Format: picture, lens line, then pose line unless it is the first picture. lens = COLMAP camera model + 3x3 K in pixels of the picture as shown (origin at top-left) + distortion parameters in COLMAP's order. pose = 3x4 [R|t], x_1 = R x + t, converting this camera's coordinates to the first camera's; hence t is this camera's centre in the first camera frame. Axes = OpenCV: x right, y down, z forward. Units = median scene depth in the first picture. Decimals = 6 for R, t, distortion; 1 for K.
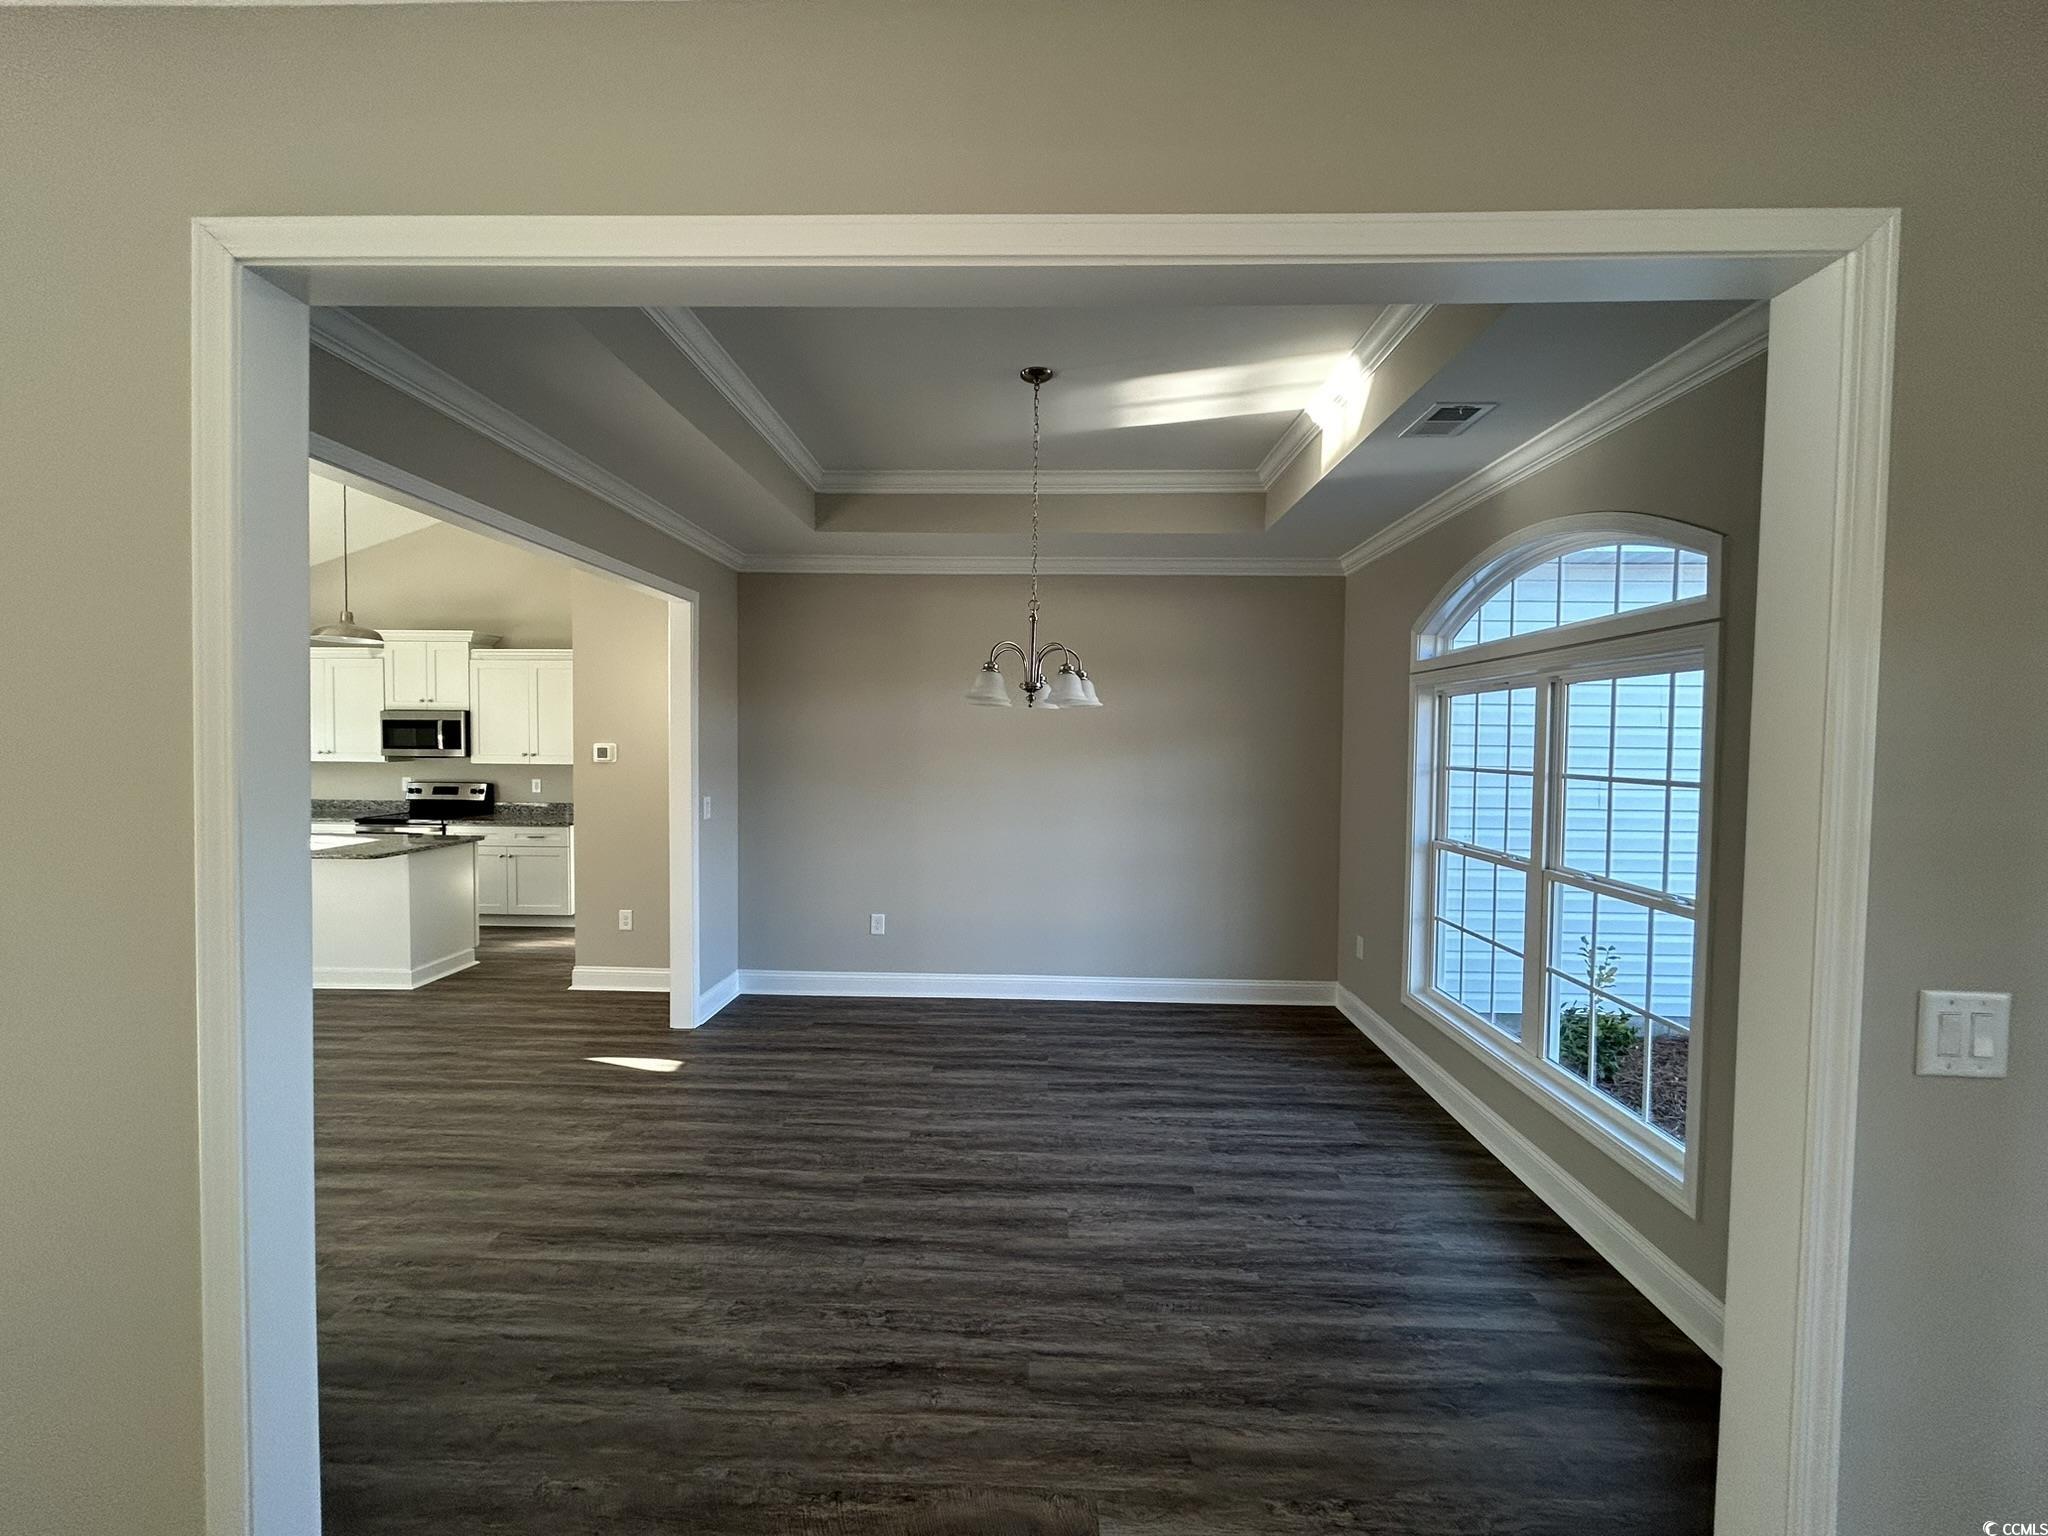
lens RADIAL K [[823.5, 0, 1022.8], [0, 823.5, 763.4], [0, 0, 1]] dist [-0.002498, 0.001619]
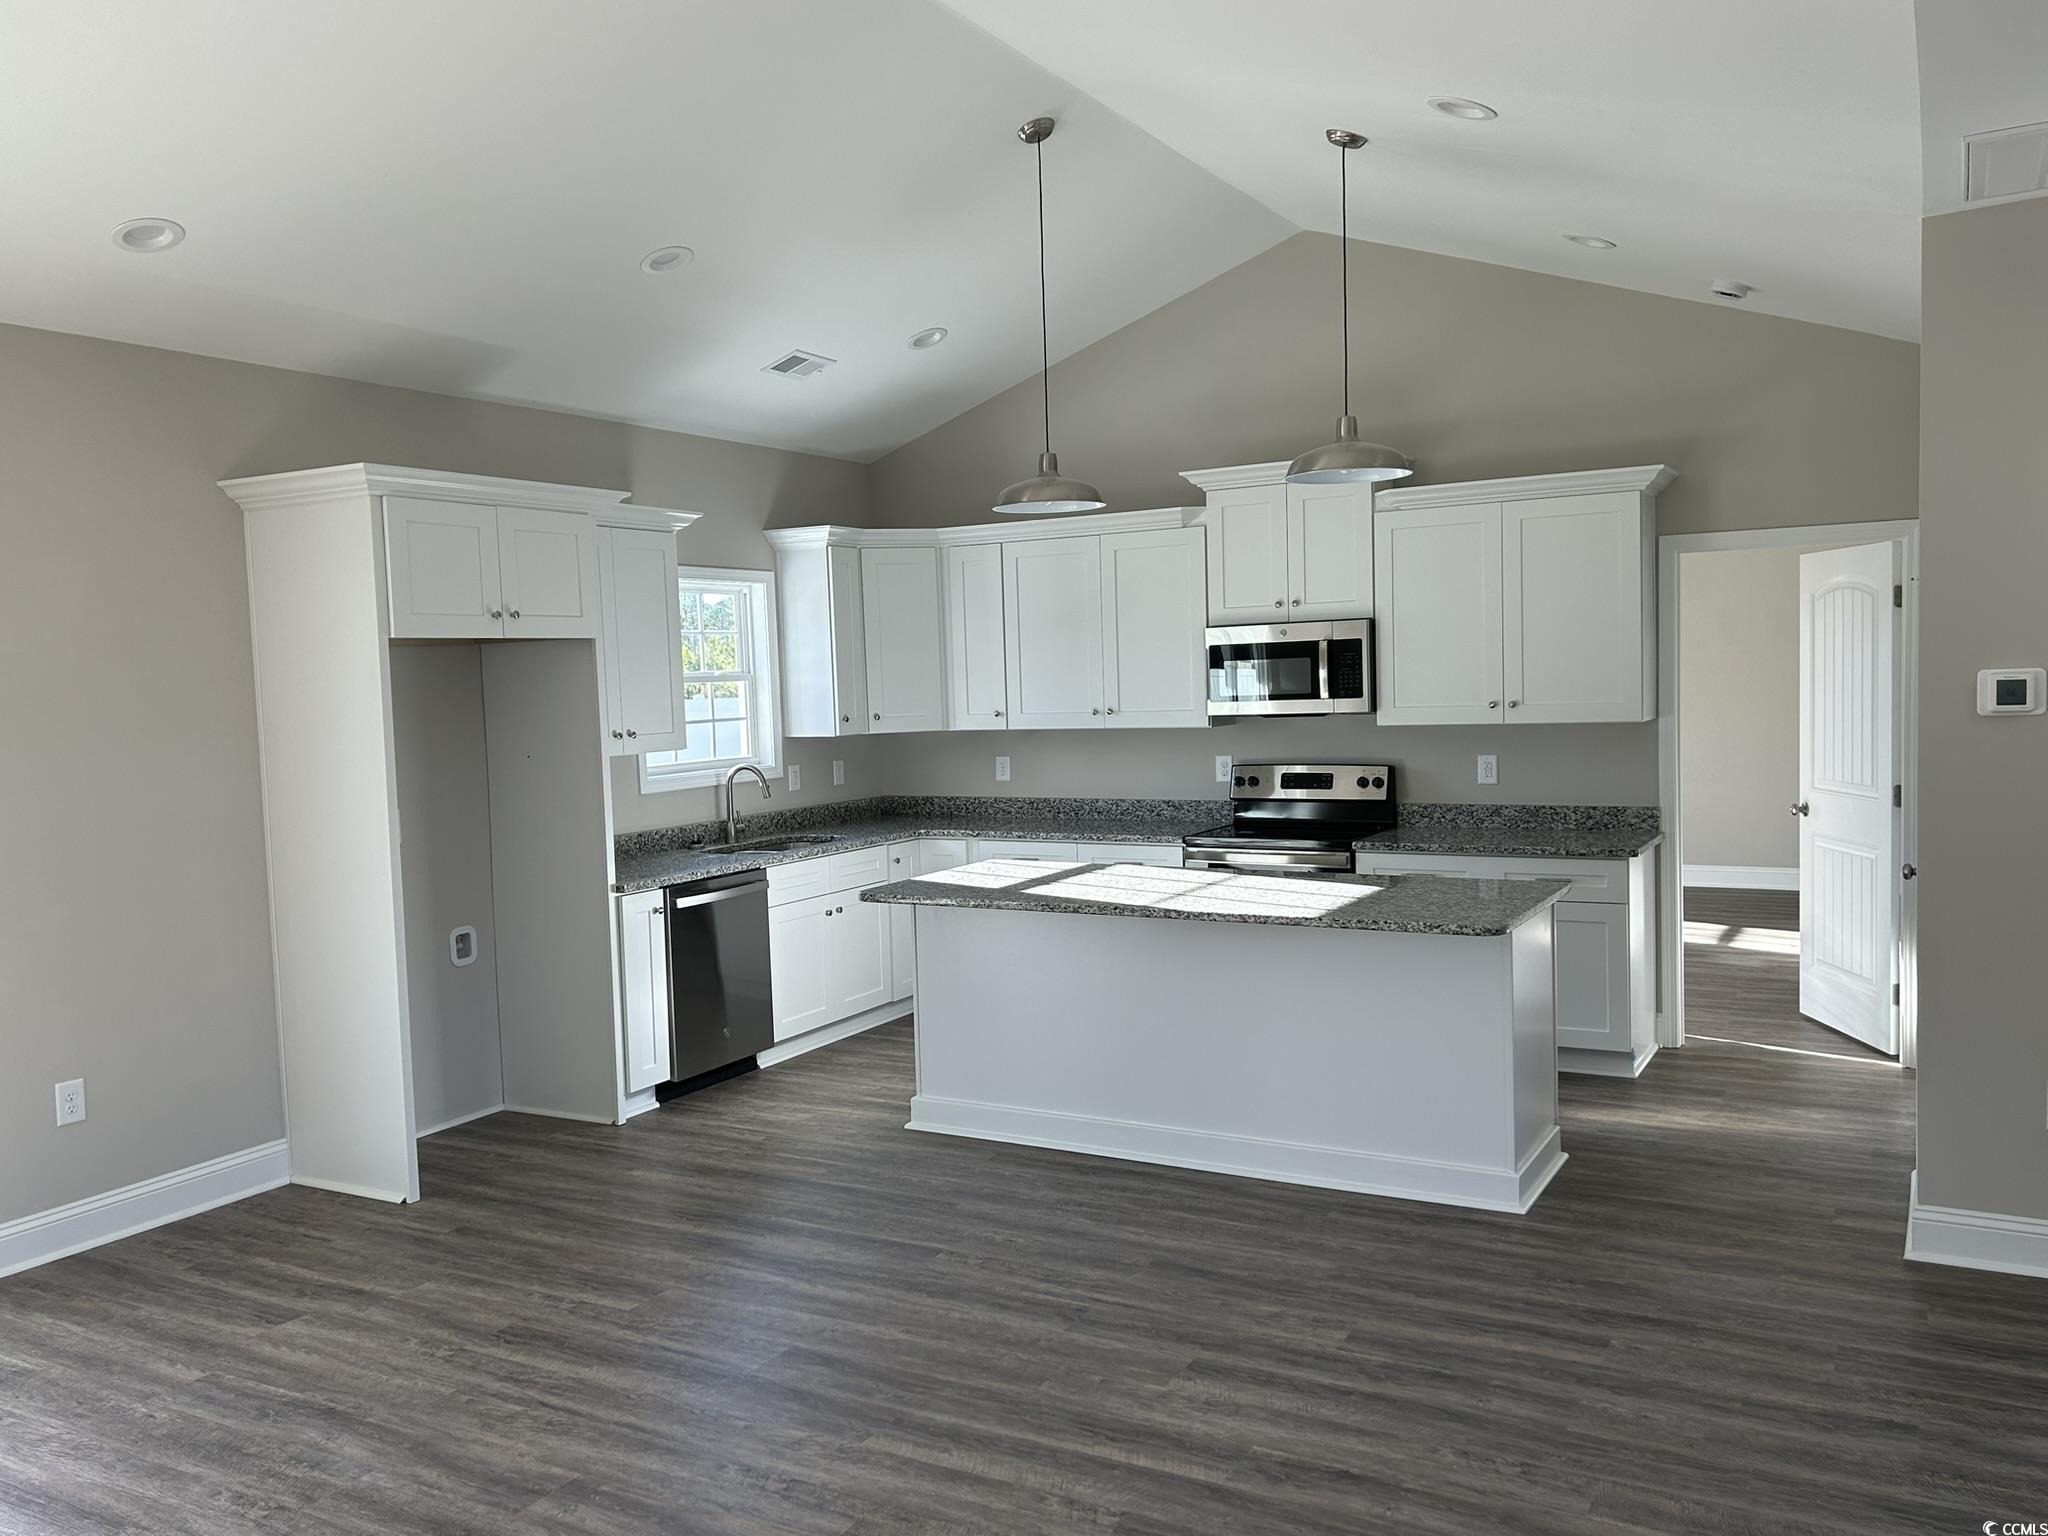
lens RADIAL K [[1618.7, 0, 1013.0], [0, 1618.7, 783.9], [0, 0, 1]] dist [0.094053, -0.138628]
pose [[0.882012, -0.005304, -0.471196, -0.407480], [0.027060, 0.998857, 0.039410, -0.009434], [0.470449, -0.047511, 0.881147, 0.042549]]
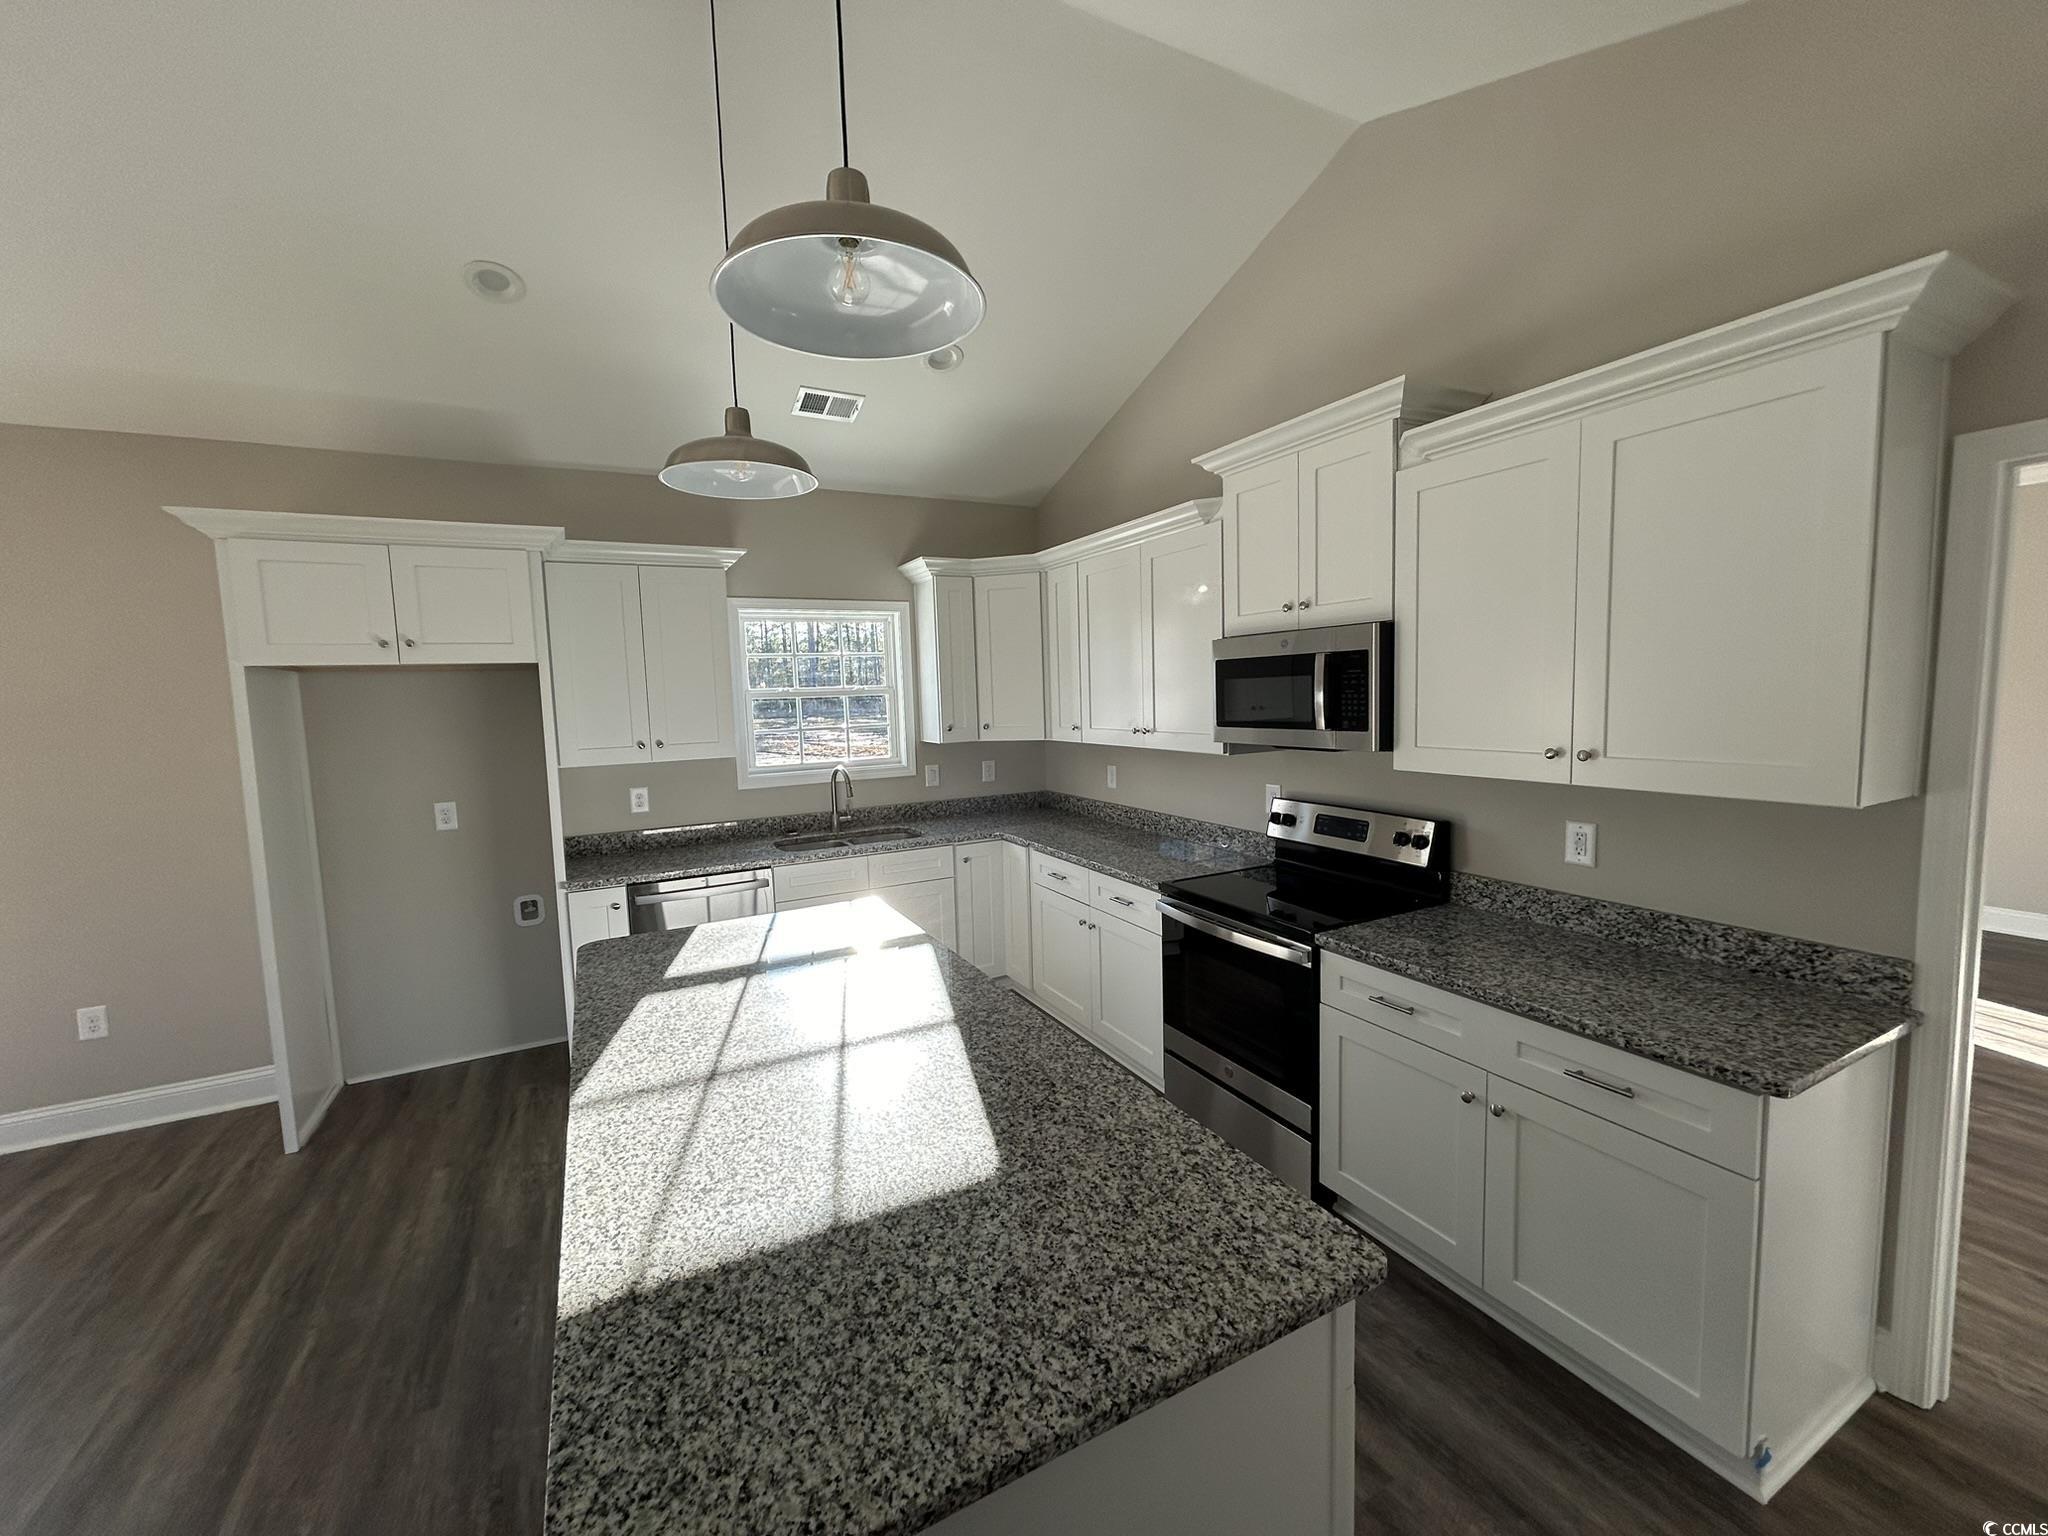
lens RADIAL K [[821.8, 0, 1024.0], [0, 821.8, 768.0], [0, 0, 1]] dist [0.001241, 0.000591]
pose [[0.491115, 0.059114, -0.869087, -0.442553], [0.009919, 0.997251, 0.073436, -0.028527], [0.871039, -0.044686, 0.489178, 0.690861]]
